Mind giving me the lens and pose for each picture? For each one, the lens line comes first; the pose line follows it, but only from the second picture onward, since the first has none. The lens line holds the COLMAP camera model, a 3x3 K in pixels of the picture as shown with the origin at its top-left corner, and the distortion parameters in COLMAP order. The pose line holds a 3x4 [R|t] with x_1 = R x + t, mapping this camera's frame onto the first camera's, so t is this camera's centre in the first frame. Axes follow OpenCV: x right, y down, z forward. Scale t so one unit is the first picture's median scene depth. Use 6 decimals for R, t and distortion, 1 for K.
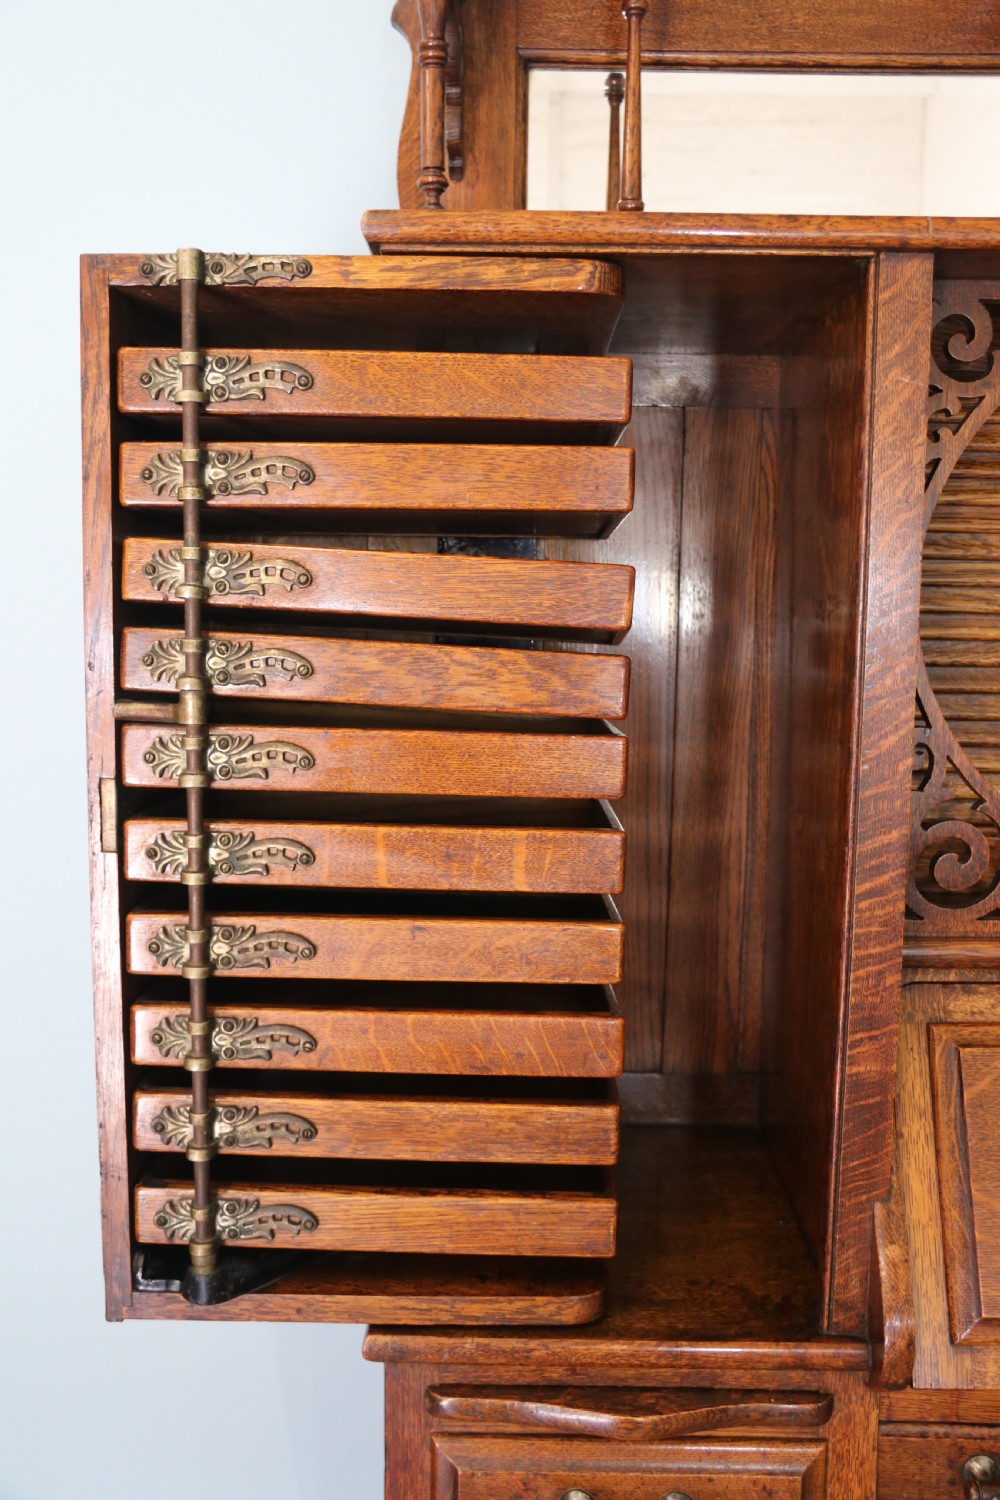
lens RADIAL K [[1369.4, 0, 490.8], [0, 1369.4, 747.2], [0, 0, 1]] dist [-0.134698, 0.204897]
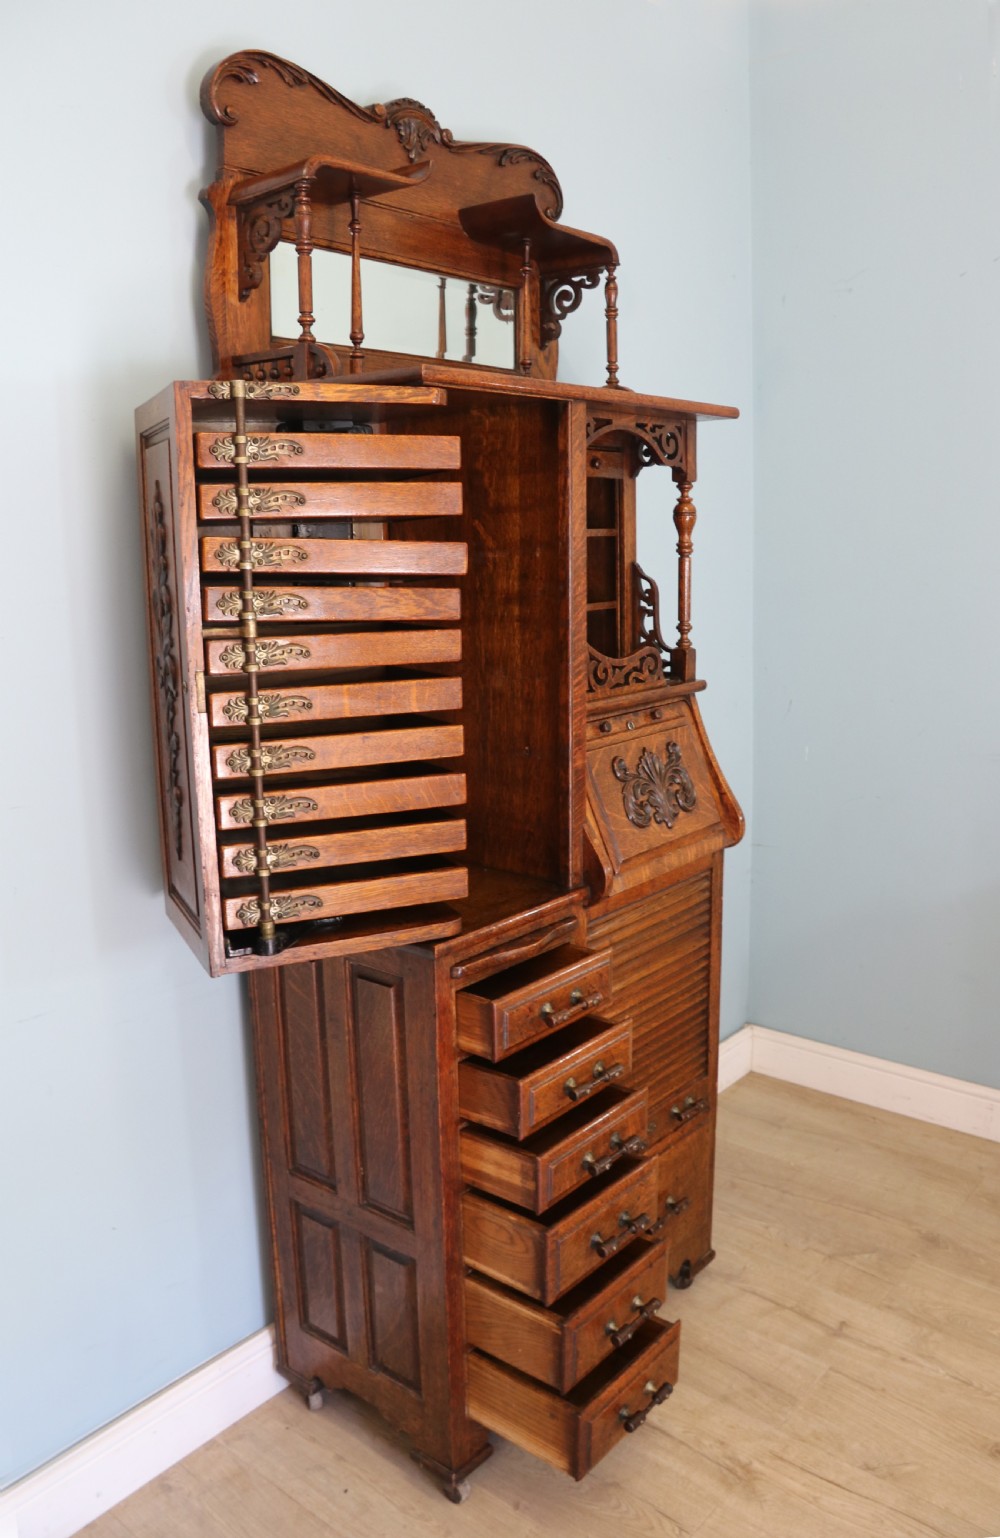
lens RADIAL K [[1223.9, 0, 491.5], [0, 1223.9, 773.2], [0, 0, 1]] dist [-0.188229, 0.109311]
pose [[0.631017, -0.172918, 0.756252, -1.301358], [0.108039, 0.984930, 0.135058, -0.032670], [-0.768209, -0.003519, 0.640189, -0.177020]]
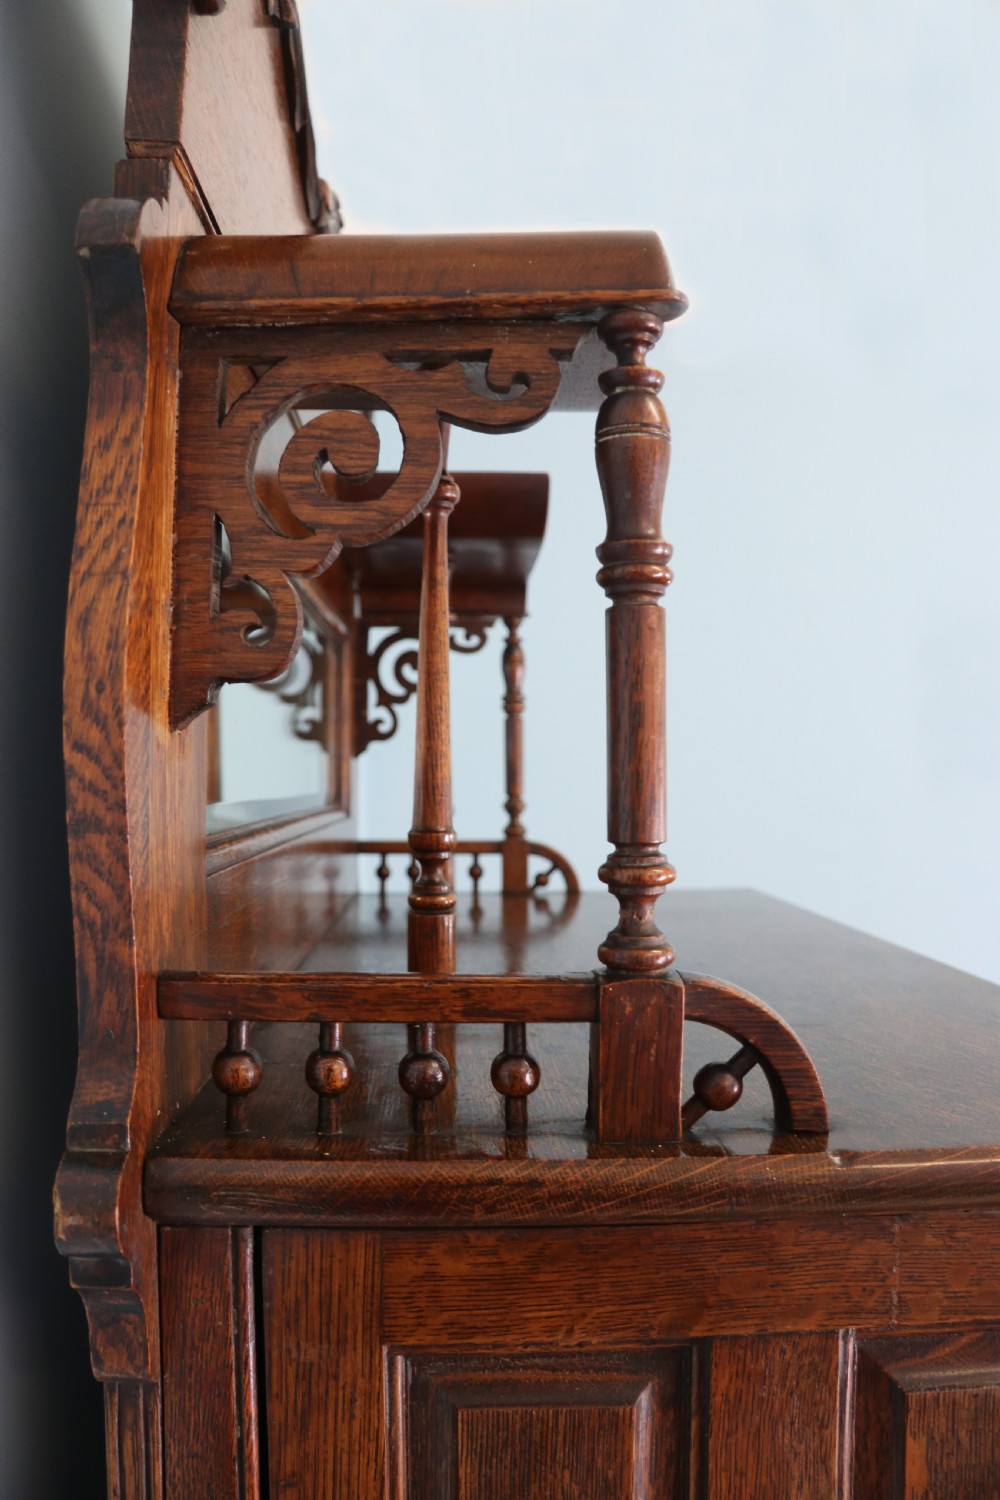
lens RADIAL K [[1163.9, 0, 482.4], [0, 1163.9, 742.7], [0, 0, 1]] dist [-0.185347, 0.113739]
pose [[-0.021250, 0.019080, 0.999592, -0.458362], [0.114467, 0.993290, -0.016526, -0.518167], [-0.993200, 0.114069, -0.023291, 1.188555]]
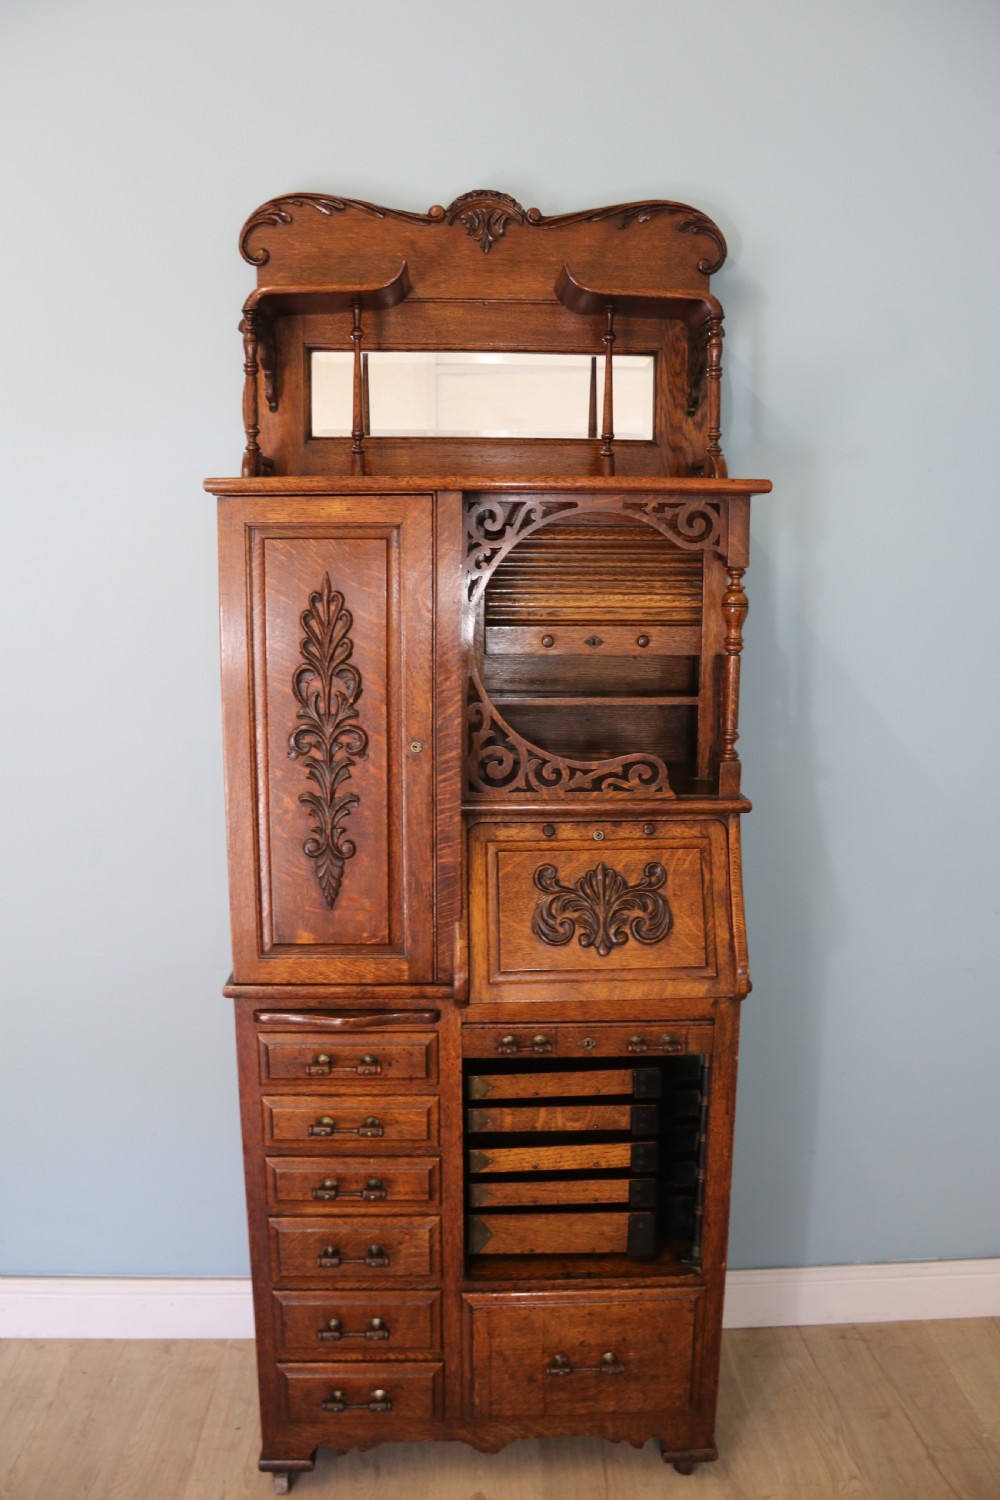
lens RADIAL K [[1163.9, 0, 482.4], [0, 1163.9, 742.7], [0, 0, 1]] dist [-0.185347, 0.113739]
pose [[0.998890, -0.015834, 0.044367, 0.246873], [0.013231, 0.998208, 0.058350, -0.058560], [-0.045212, -0.057698, 0.997310, -0.837592]]
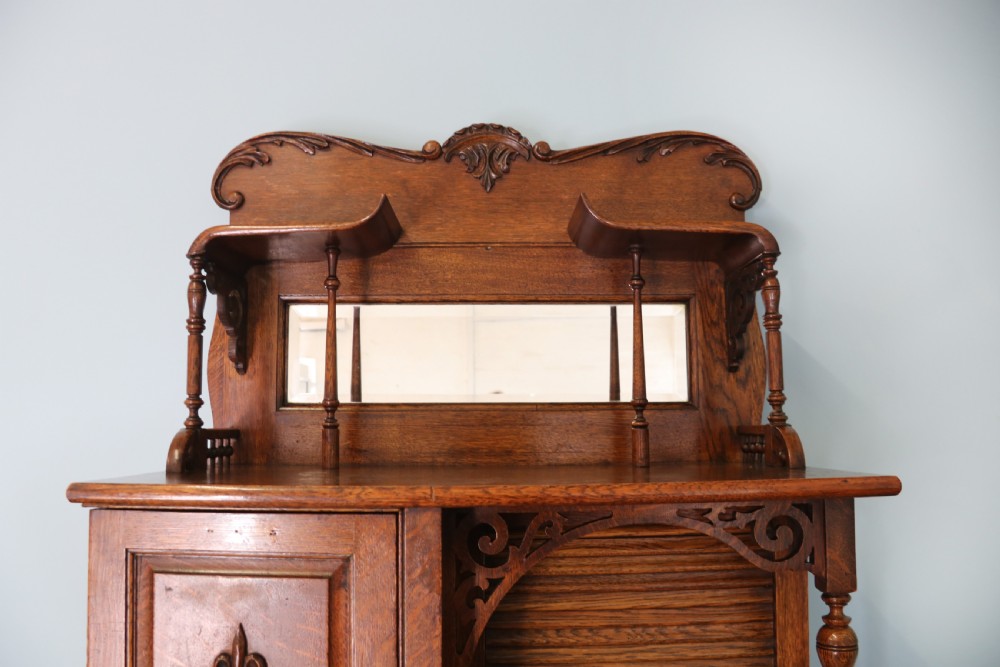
lens RADIAL K [[770.6, 0, 486.6], [0, 770.6, 339.4], [0, 0, 1]] dist [-0.183645, 0.112392]
pose [[0.999802, -0.016880, 0.010565, 0.338993], [0.018838, 0.973687, -0.227111, -0.322735], [-0.006453, 0.227265, 0.973812, 0.127056]]
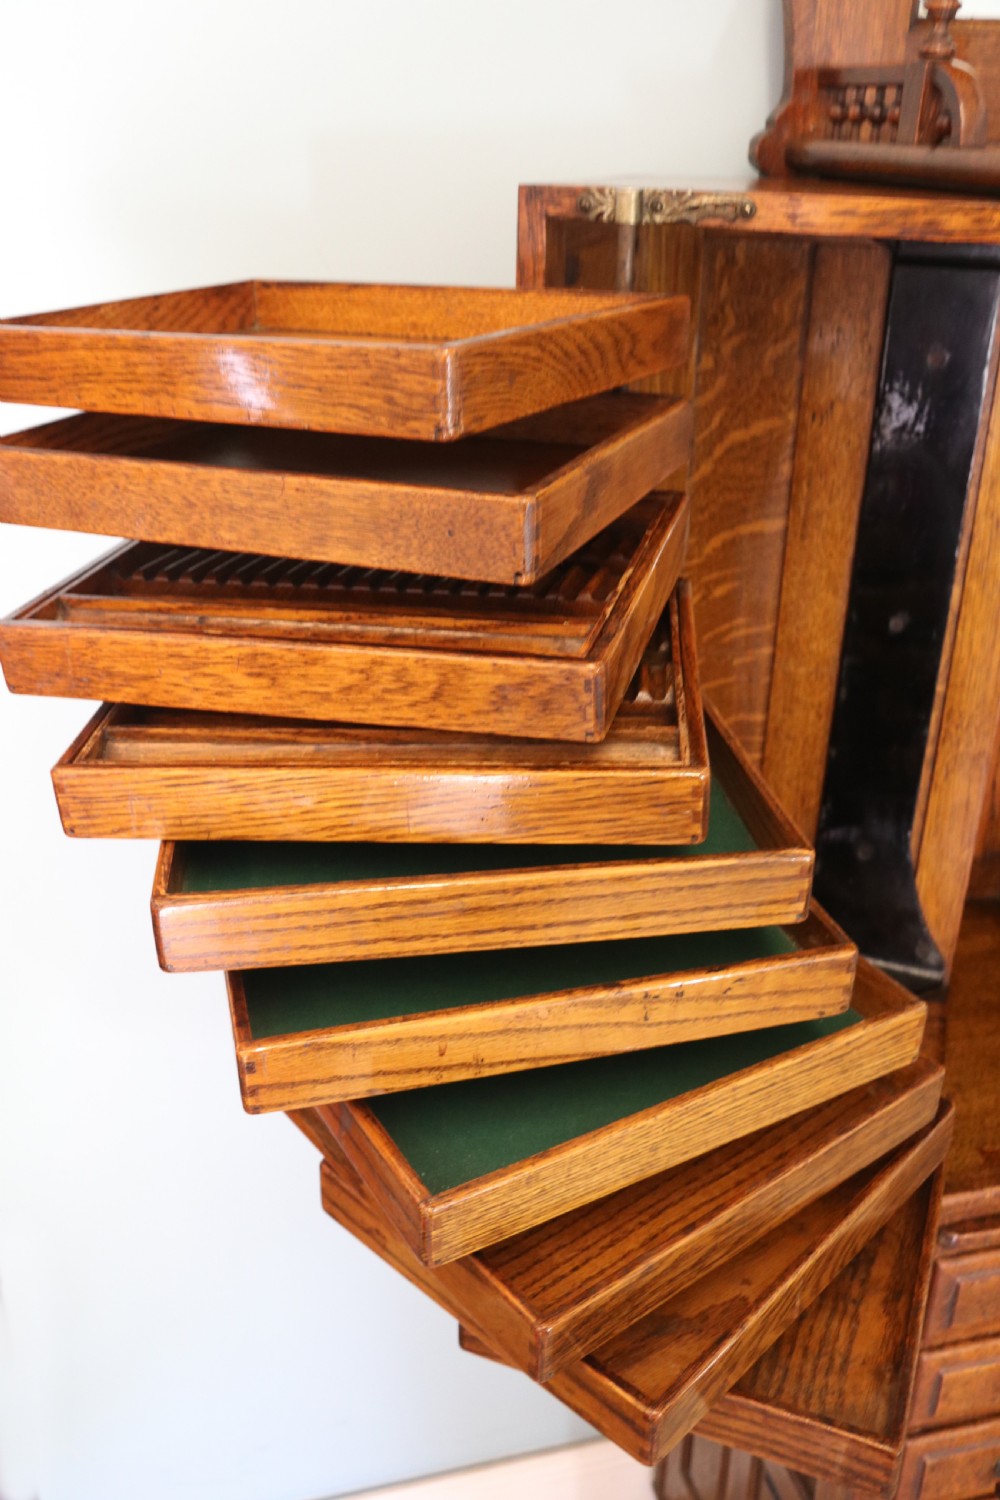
lens RADIAL K [[1369.4, 0, 490.8], [0, 1369.4, 747.2], [0, 0, 1]] dist [-0.134698, 0.204897]
pose [[0.966247, -0.104764, 0.235353, -0.645981], [0.023021, 0.945036, 0.326155, -0.295915], [-0.256586, -0.309728, 0.915550, 0.174157]]
